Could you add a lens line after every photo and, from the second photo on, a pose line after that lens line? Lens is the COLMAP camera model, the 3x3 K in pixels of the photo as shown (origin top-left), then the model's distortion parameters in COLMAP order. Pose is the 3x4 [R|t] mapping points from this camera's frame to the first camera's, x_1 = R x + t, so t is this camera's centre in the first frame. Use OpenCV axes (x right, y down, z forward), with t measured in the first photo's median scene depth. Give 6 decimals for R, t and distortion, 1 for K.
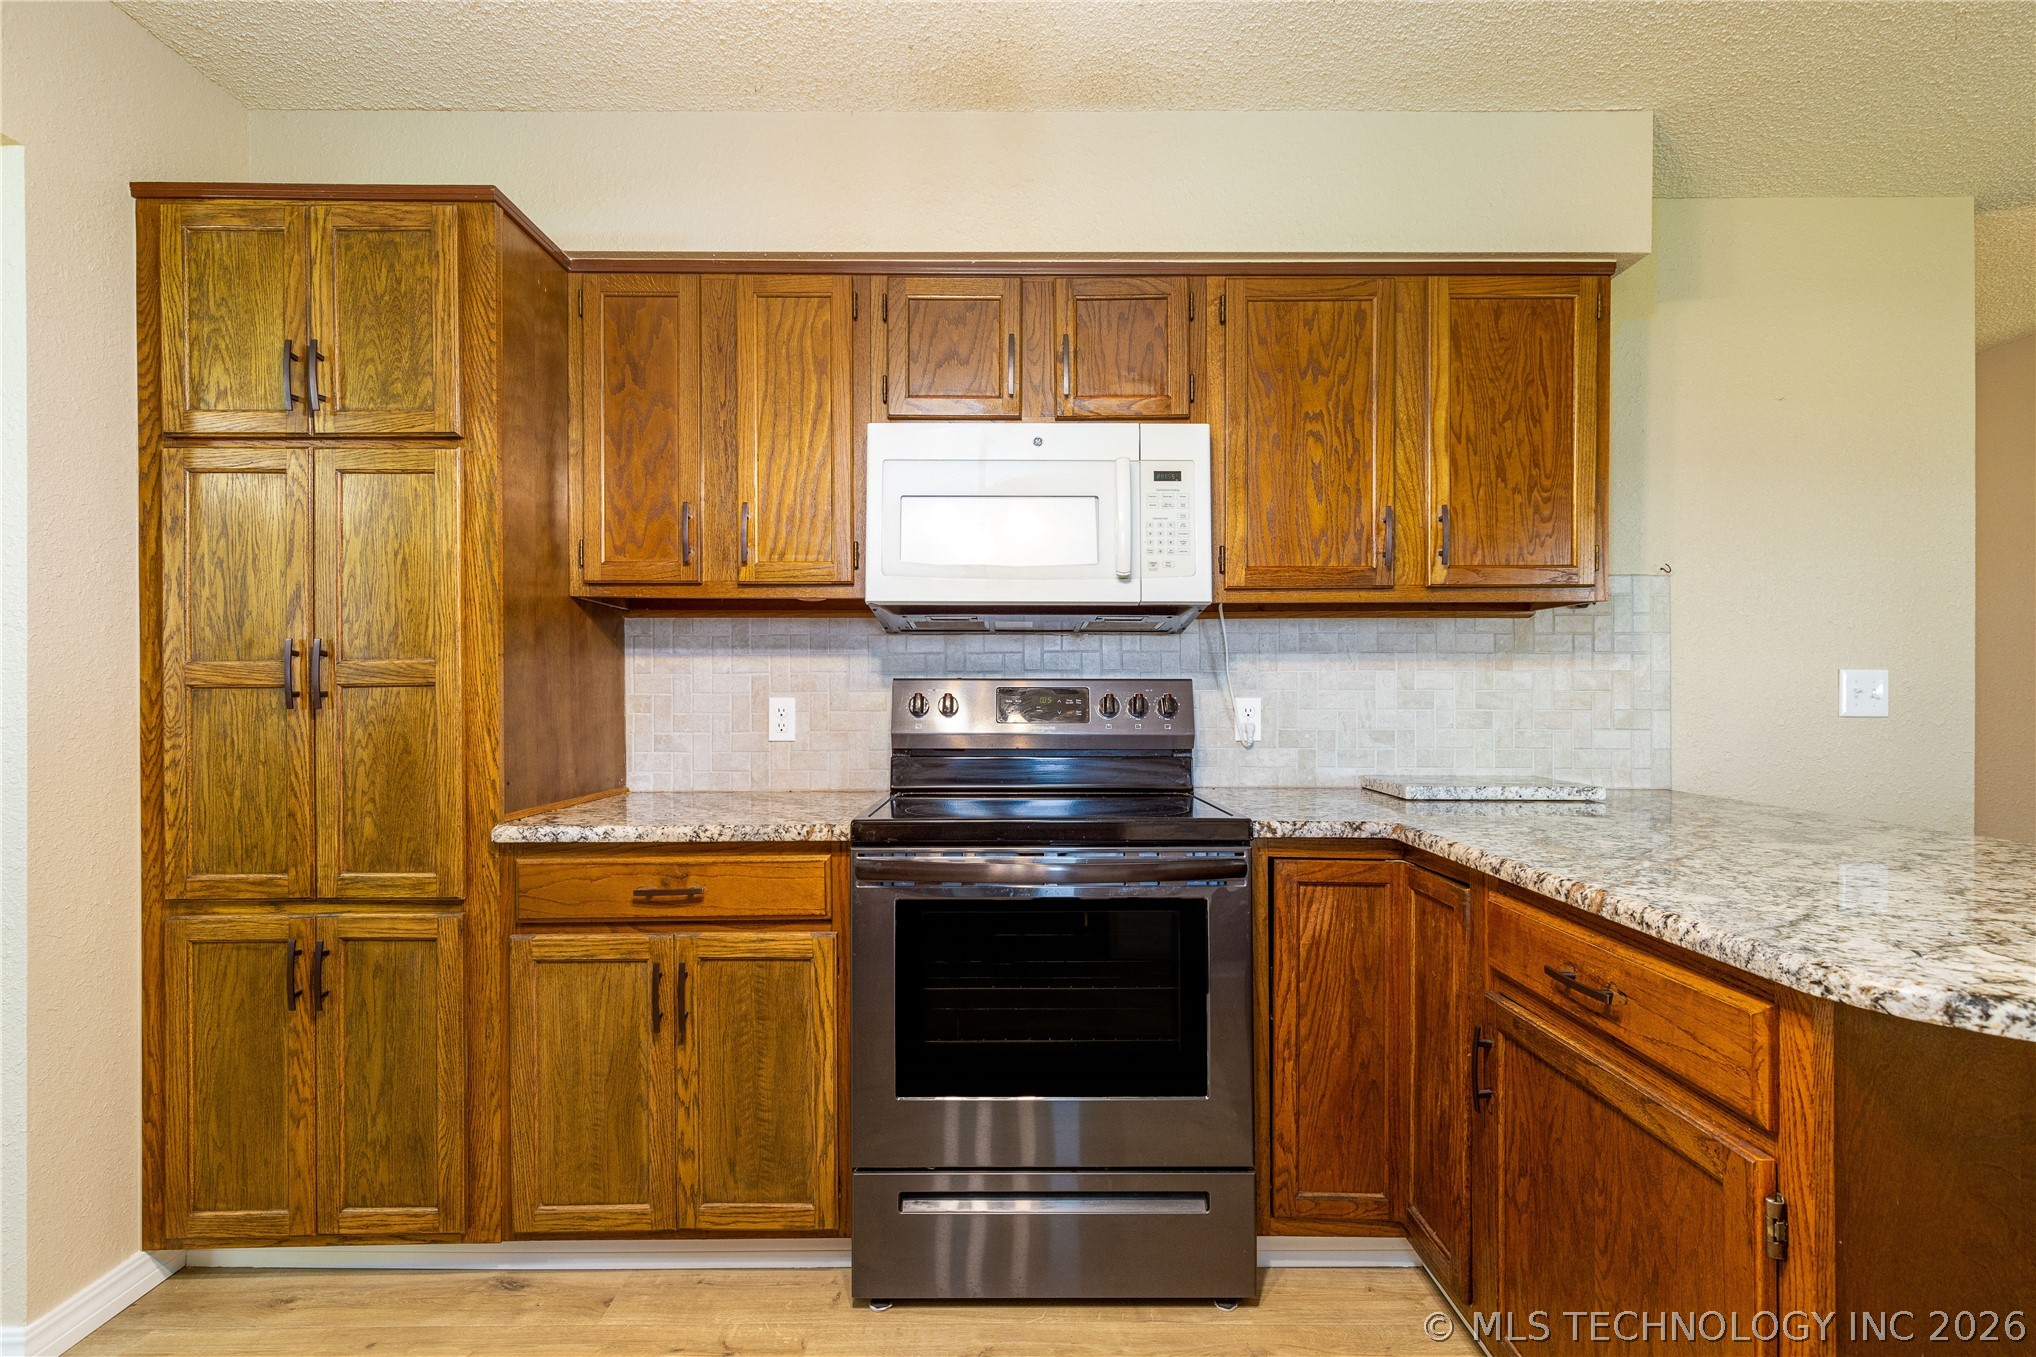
lens RADIAL K [[957.3, 0, 1015.4], [0, 957.3, 687.4], [0, 0, 1]] dist [0.007990, -0.000170]
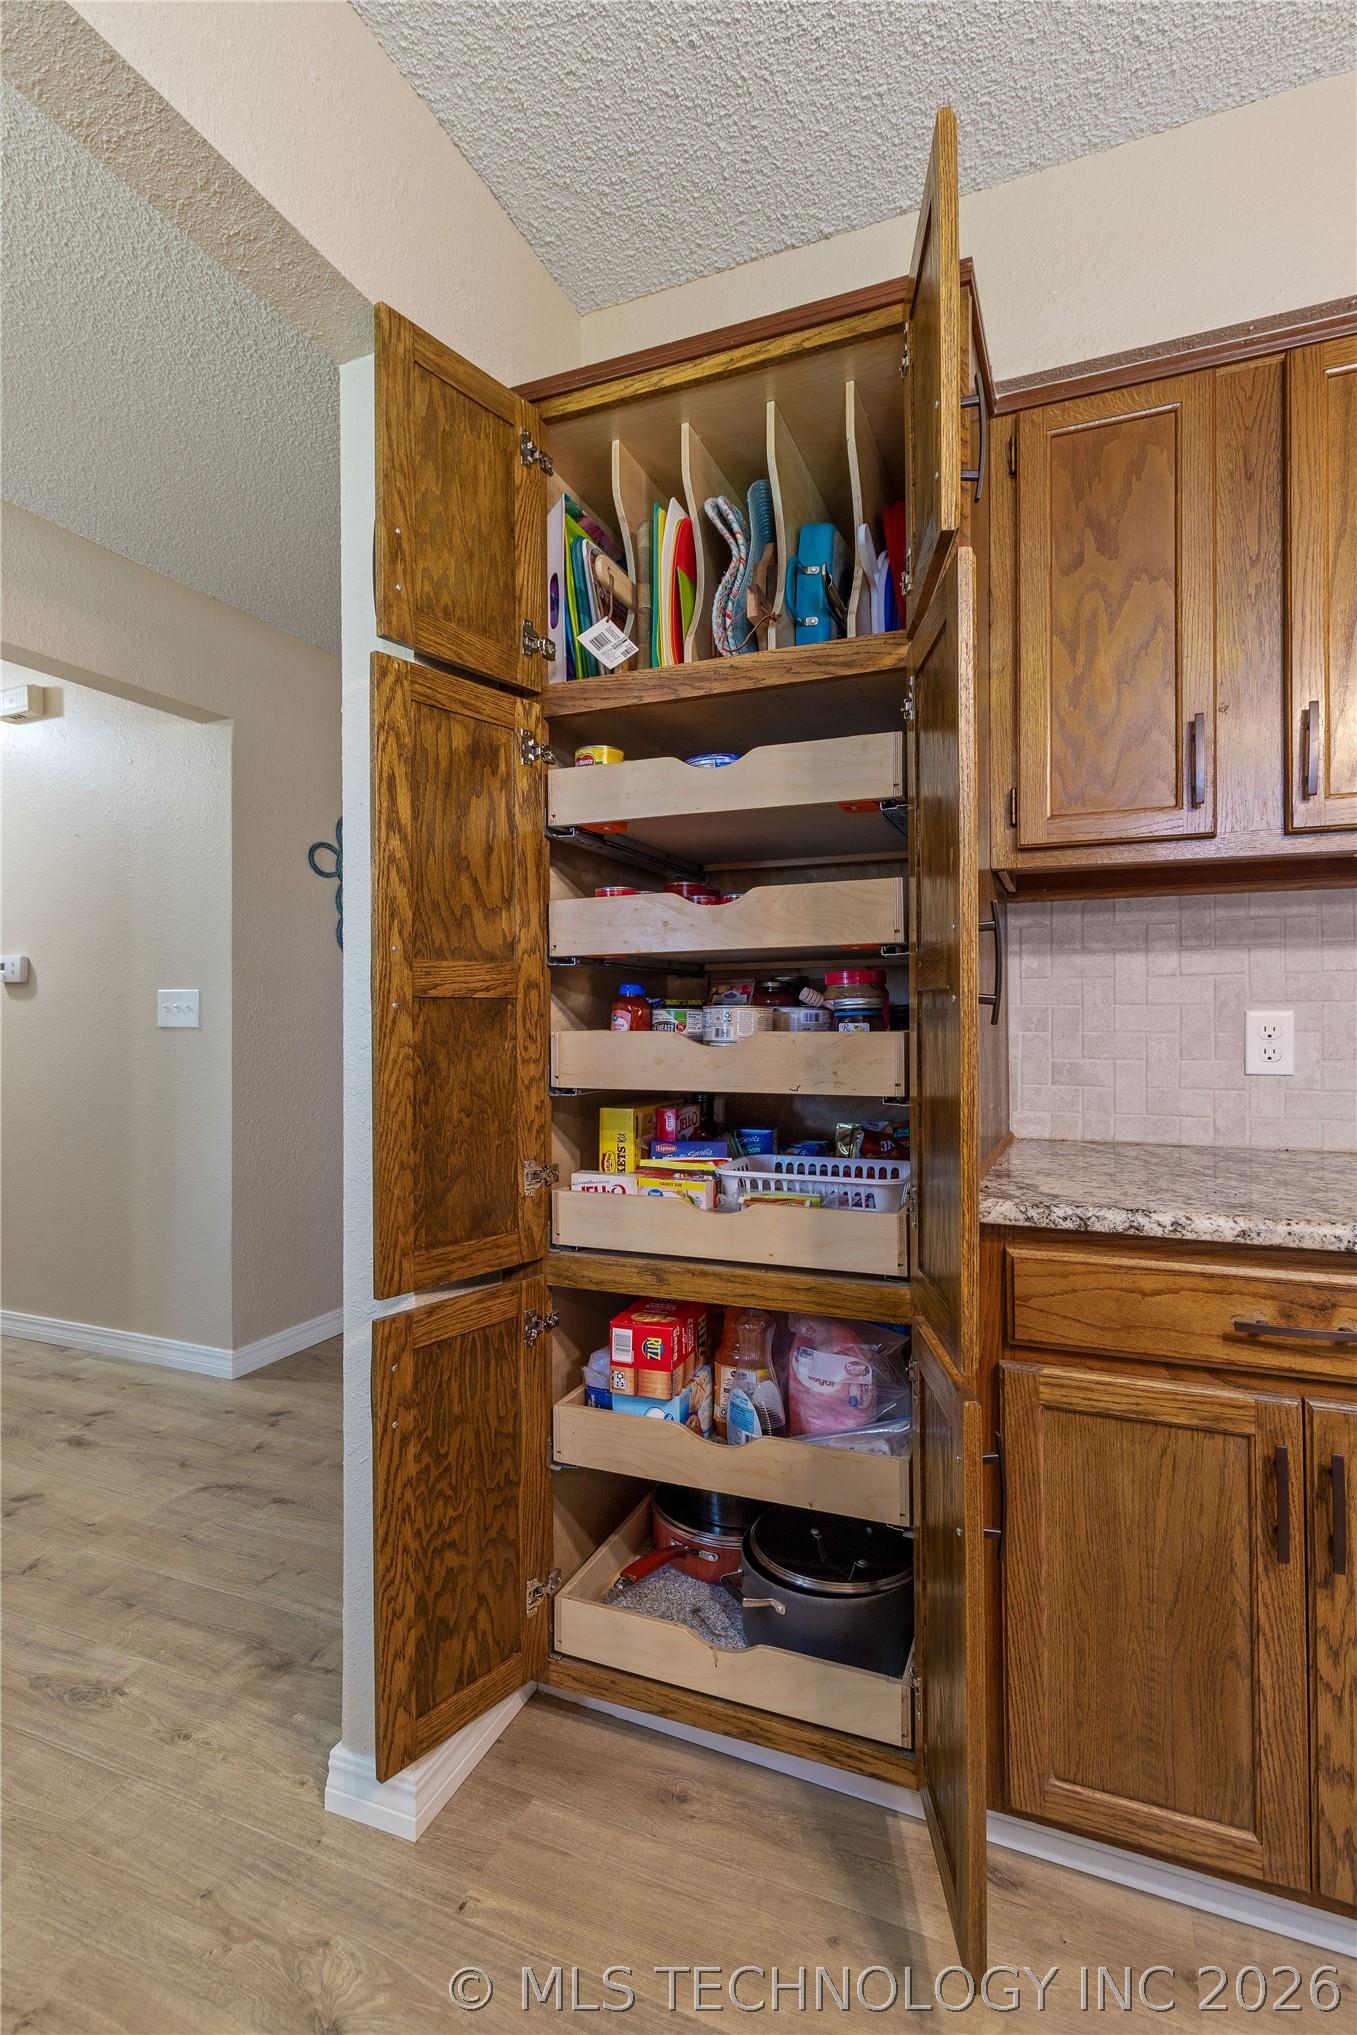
lens RADIAL K [[956.8, 0, 712.3], [0, 956.8, 998.3], [0, 0, 1]] dist [0.007990, -0.000170]
pose [[0.942077, -0.006058, -0.335342, -0.491855], [0.004161, 0.999971, -0.006375, 0.006260], [0.335370, 0.004611, 0.942075, 0.296896]]
